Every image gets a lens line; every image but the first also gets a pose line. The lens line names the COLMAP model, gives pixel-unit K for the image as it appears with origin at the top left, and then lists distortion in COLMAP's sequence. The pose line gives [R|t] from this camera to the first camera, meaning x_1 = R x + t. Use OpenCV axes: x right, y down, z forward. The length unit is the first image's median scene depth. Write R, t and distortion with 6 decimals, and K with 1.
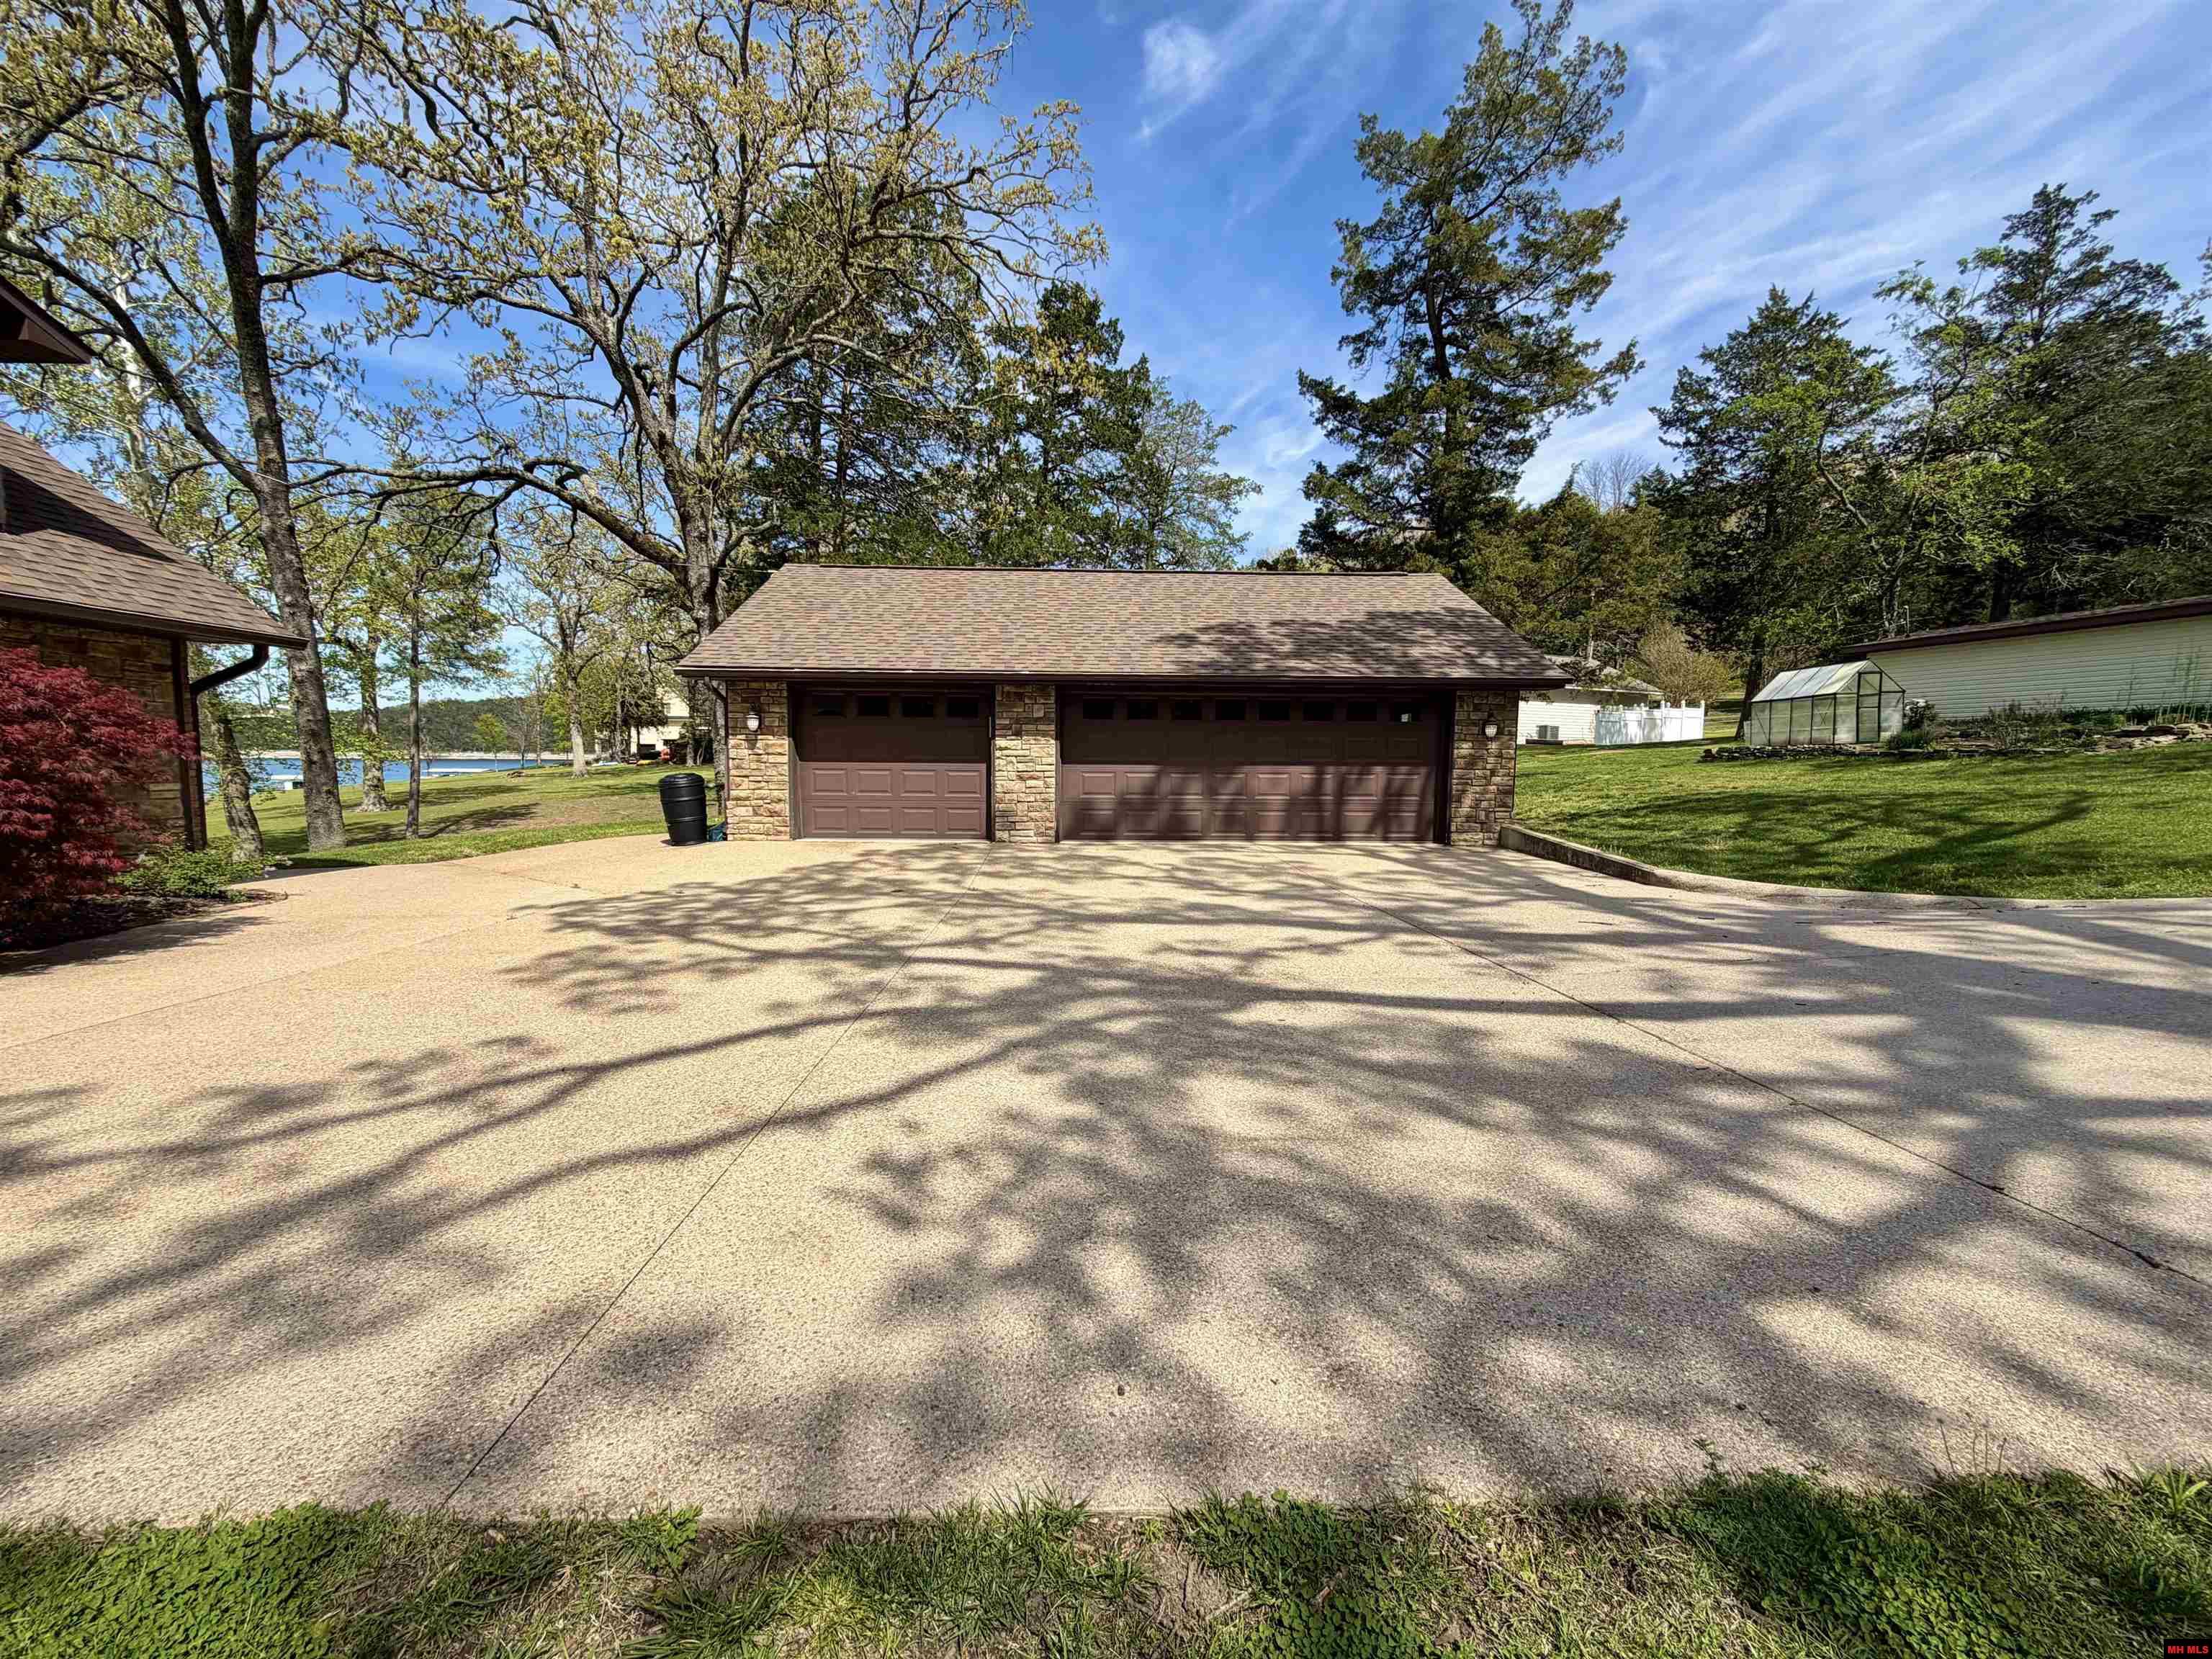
lens RADIAL K [[877.3, 0, 1090.5], [0, 877.3, 823.7], [0, 0, 1]] dist [-0.000229, -0.000253]
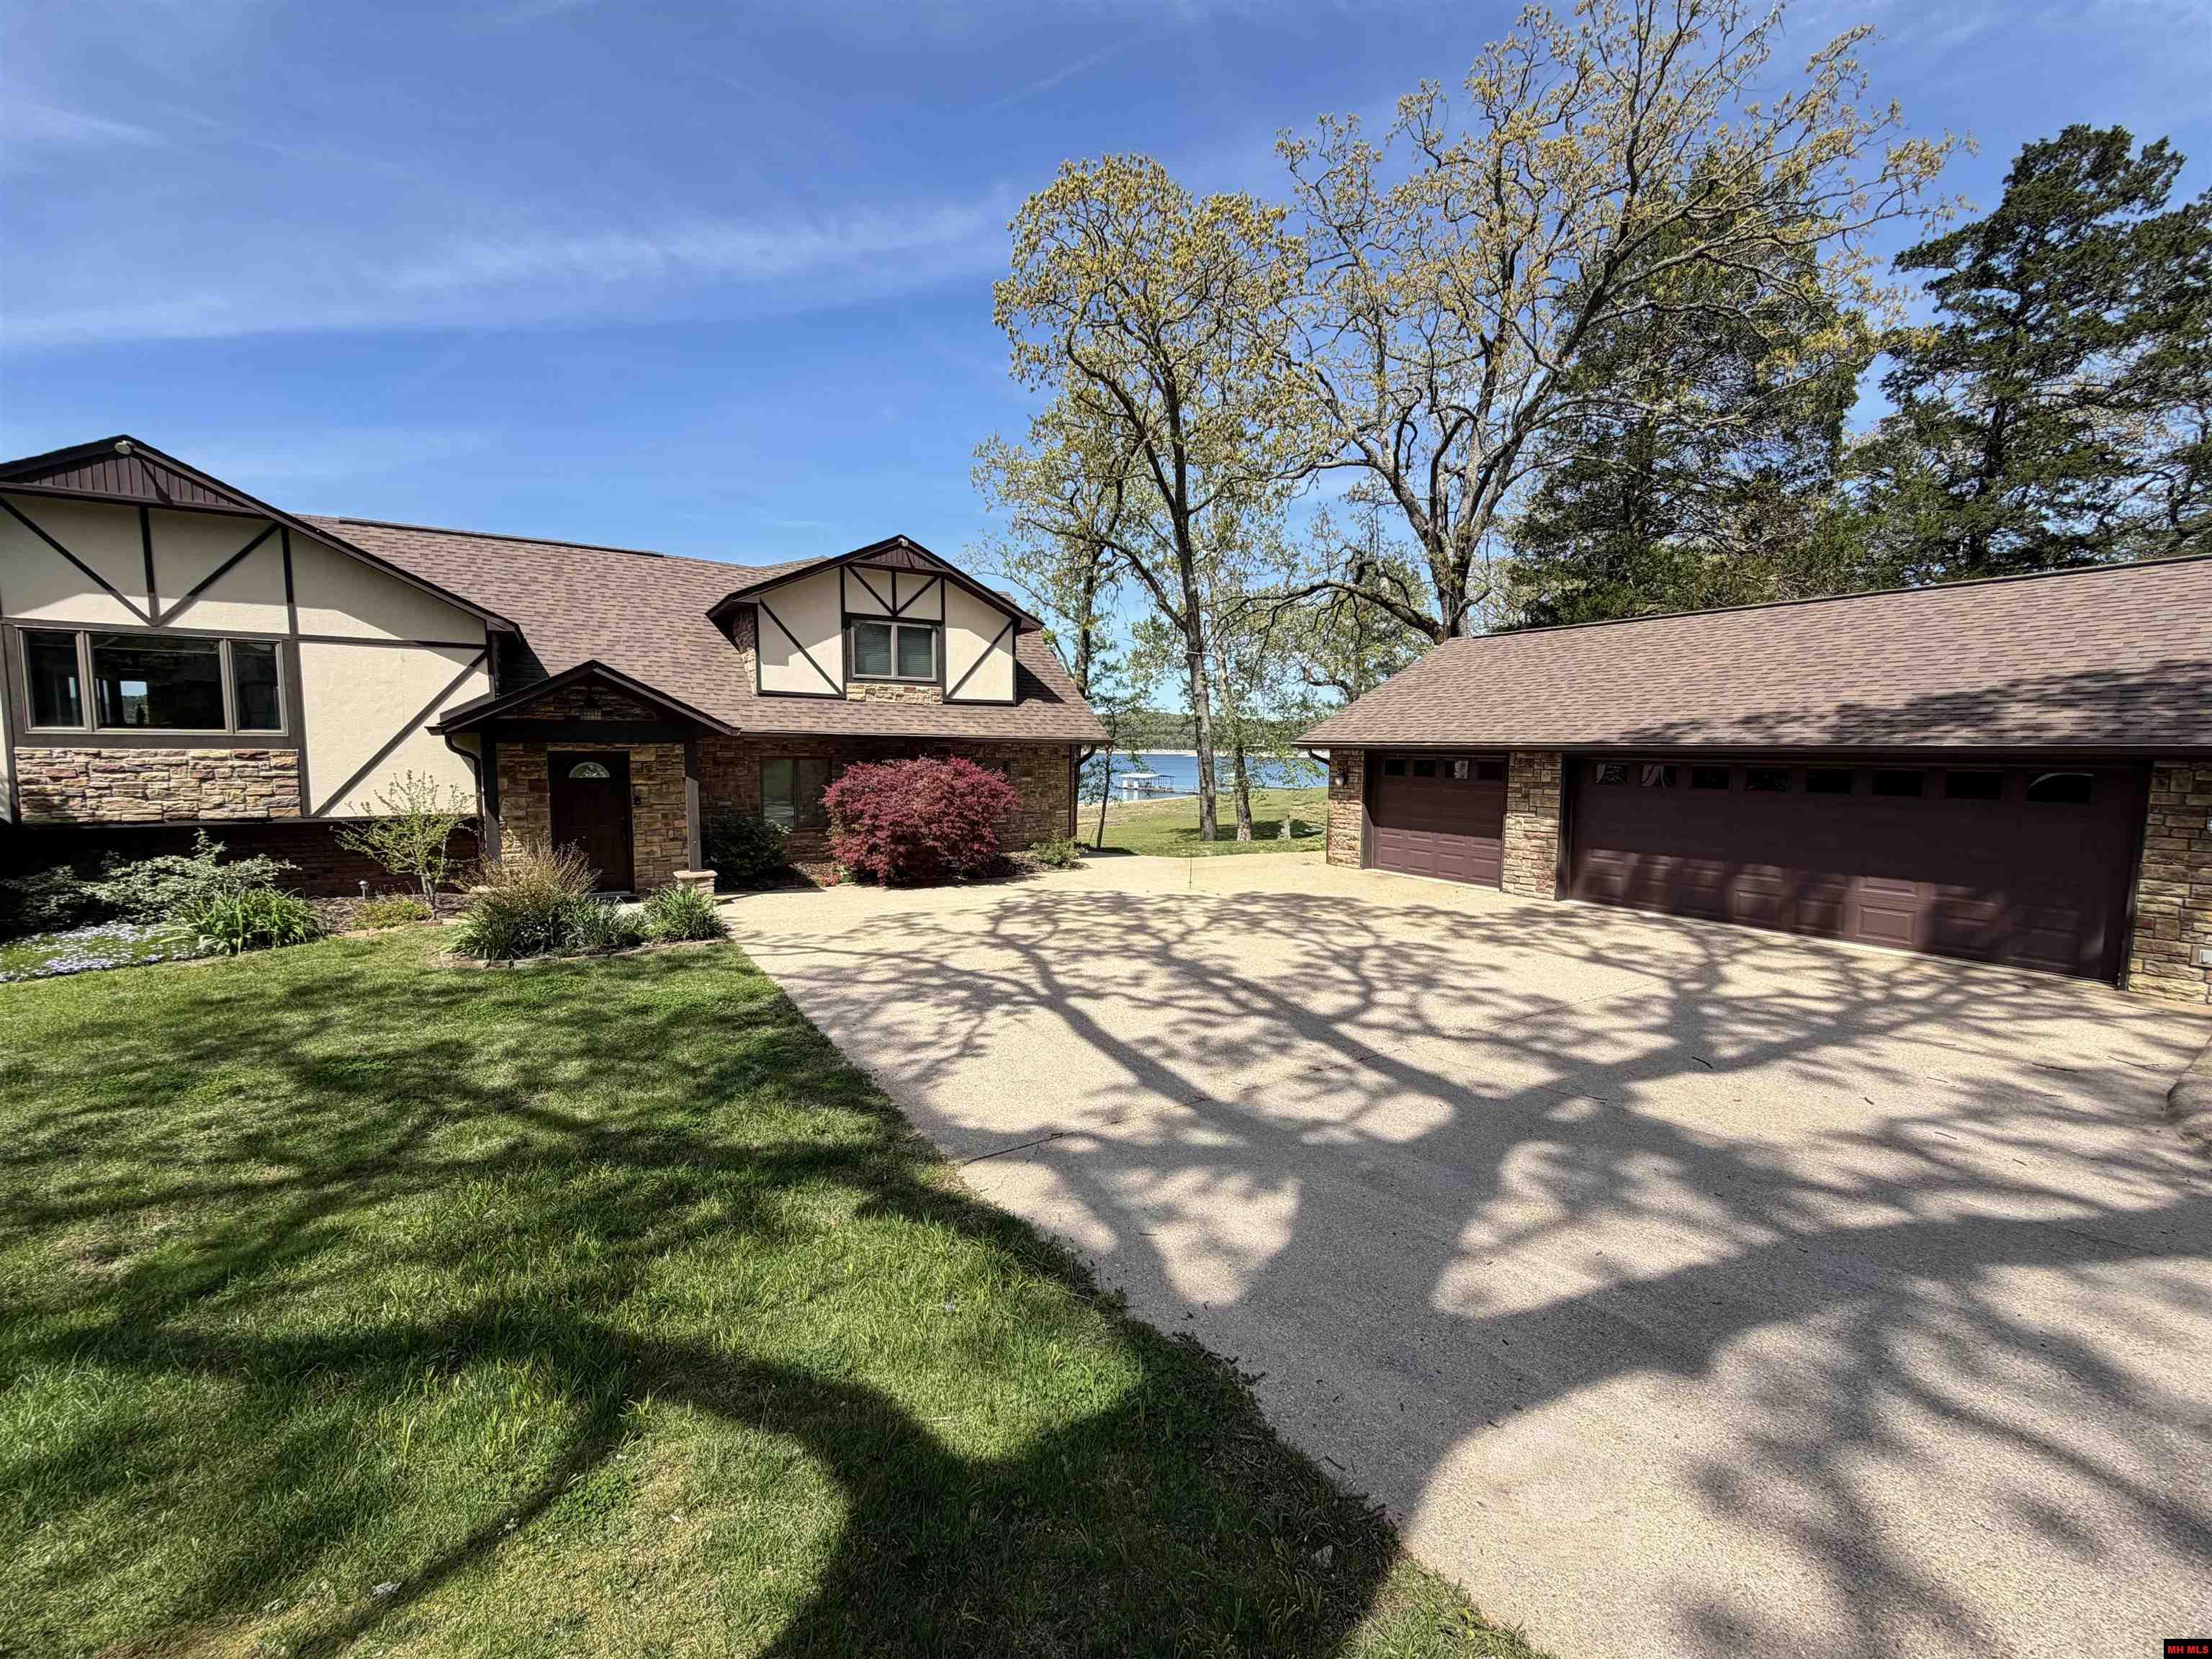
lens RADIAL K [[877.3, 0, 1097.4], [0, 877.3, 831.9], [0, 0, 1]] dist [-0.000229, -0.000253]
pose [[0.499463, 0.081709, -0.862473, 0.602696], [-0.074198, 0.995919, 0.051383, -0.075774], [0.863152, 0.038330, 0.503487, -0.014656]]
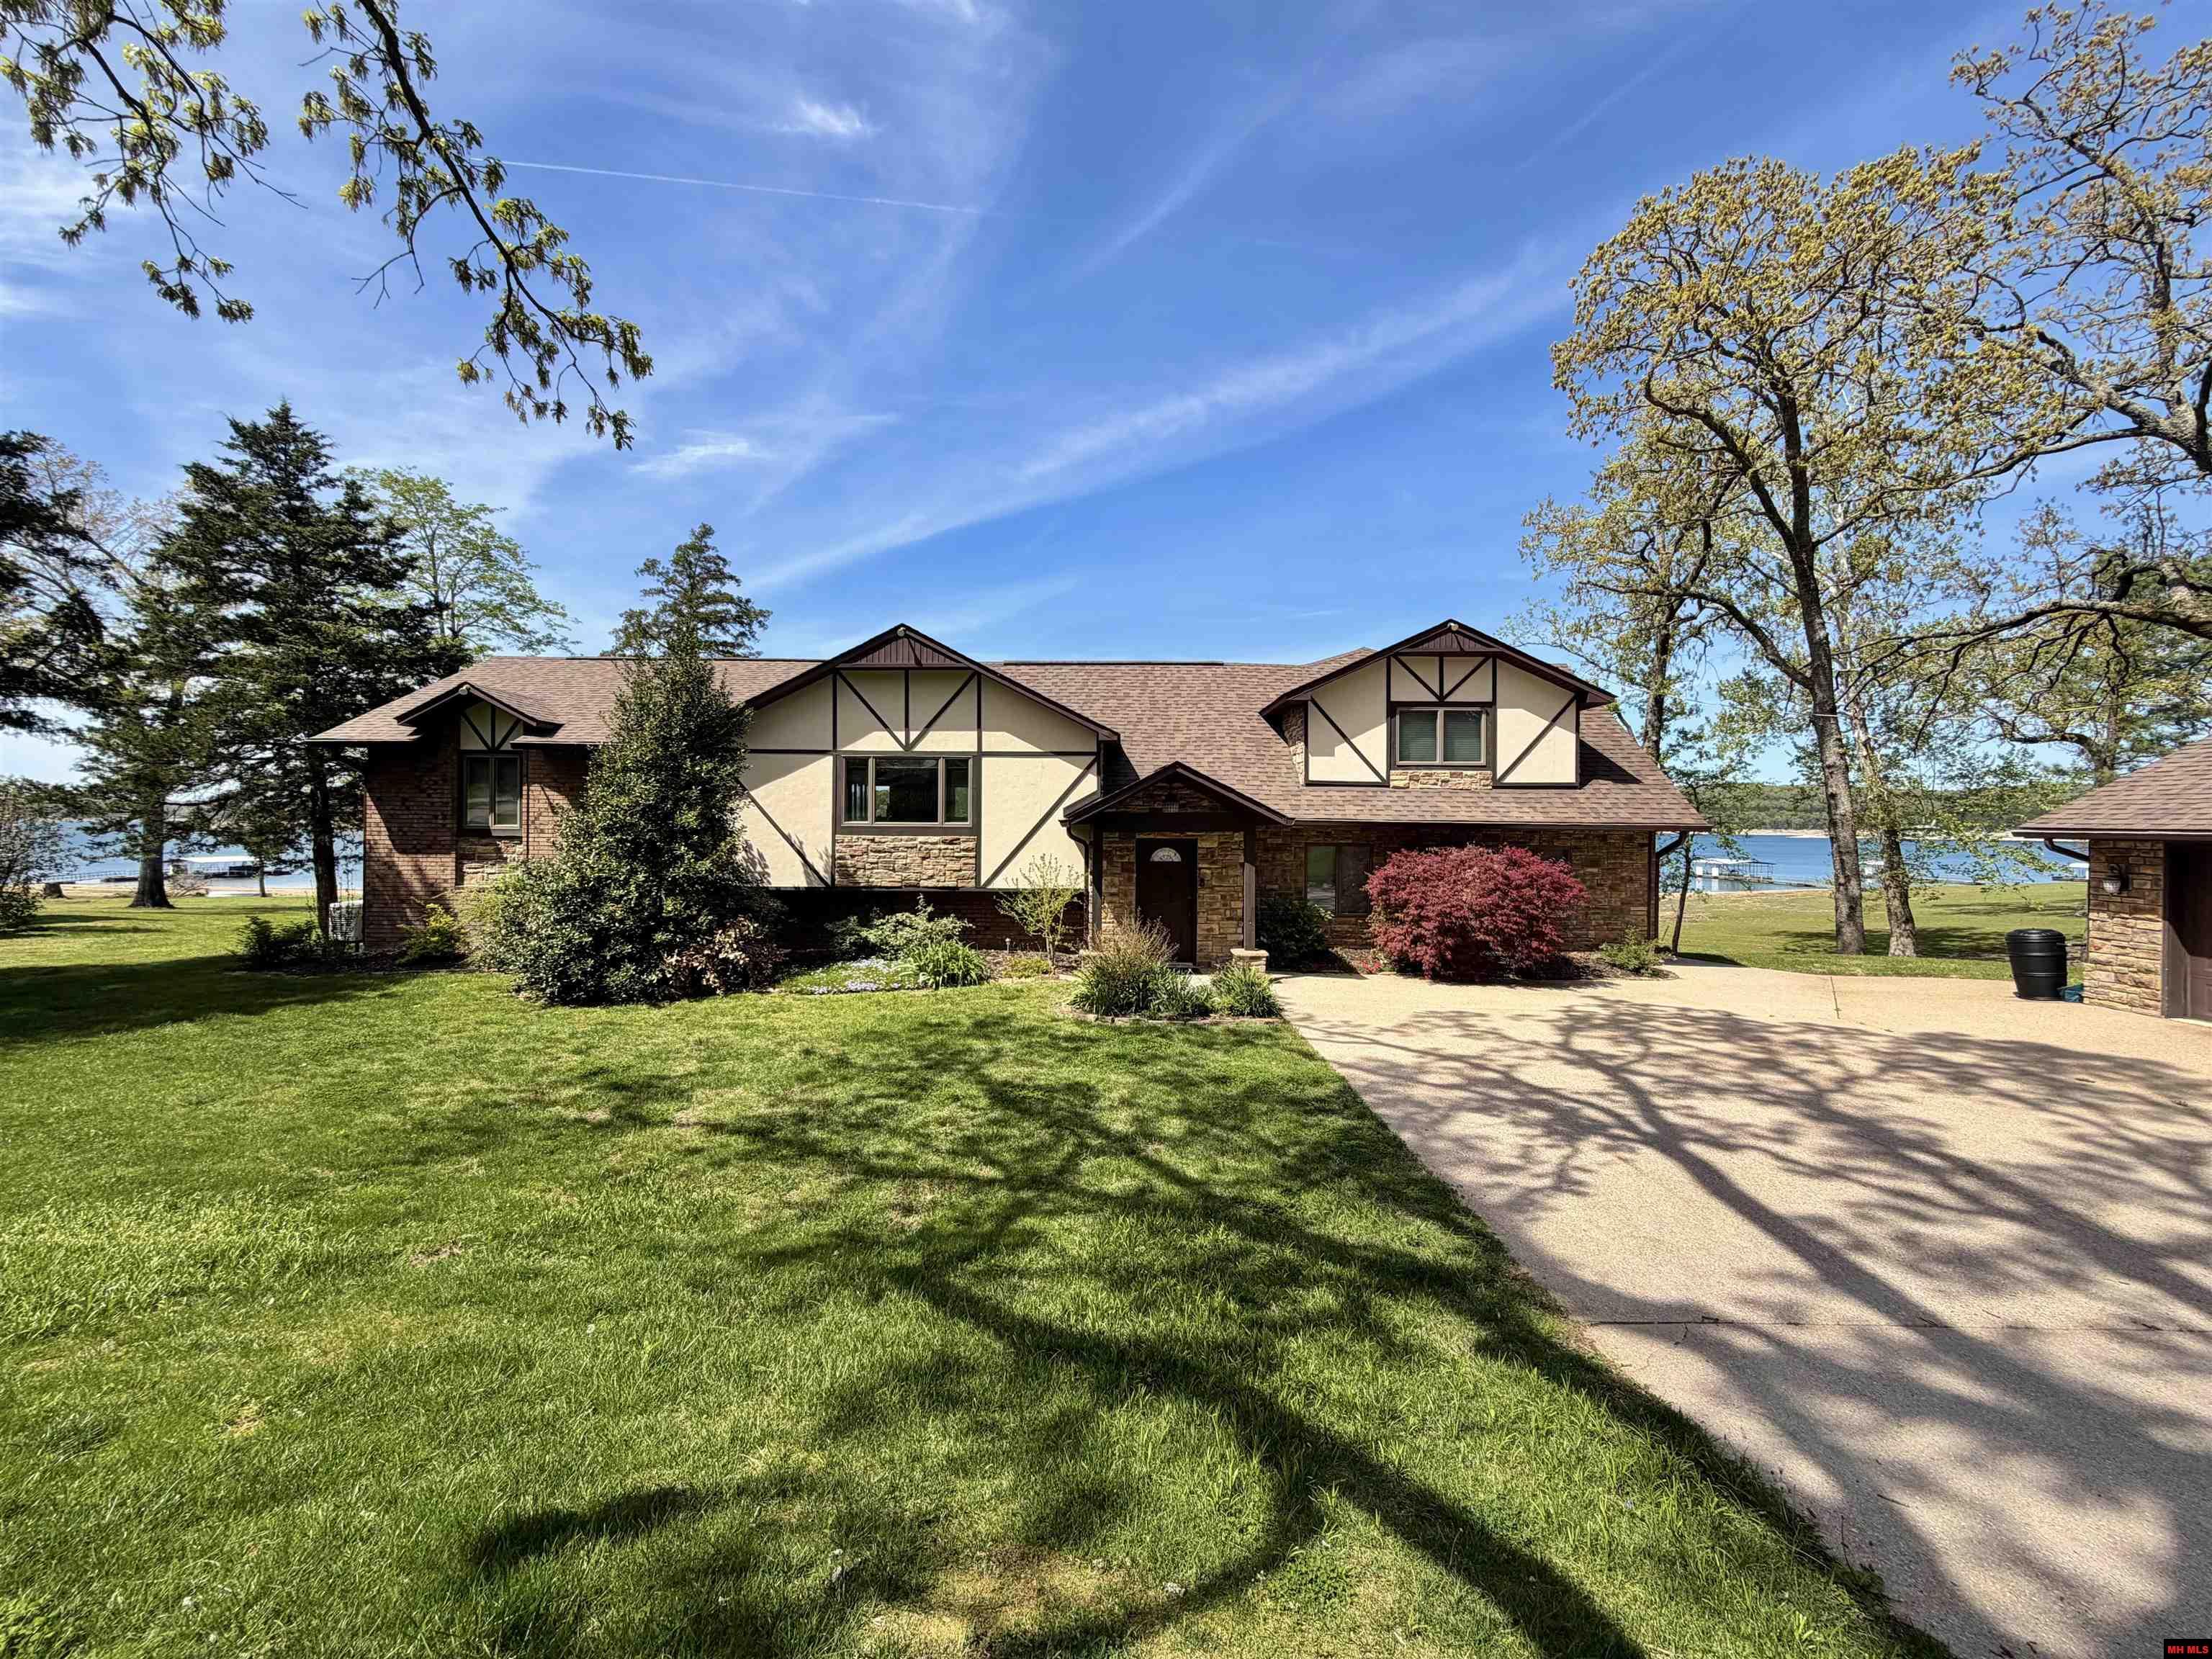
lens RADIAL K [[877.3, 0, 1092.7], [0, 877.3, 829.0], [0, 0, 1]] dist [-0.000229, -0.000253]
pose [[-0.045665, 0.001720, -0.998955, 0.602139], [-0.085952, 0.996283, 0.005644, -0.083972], [0.995252, 0.086120, -0.045347, -0.061736]]
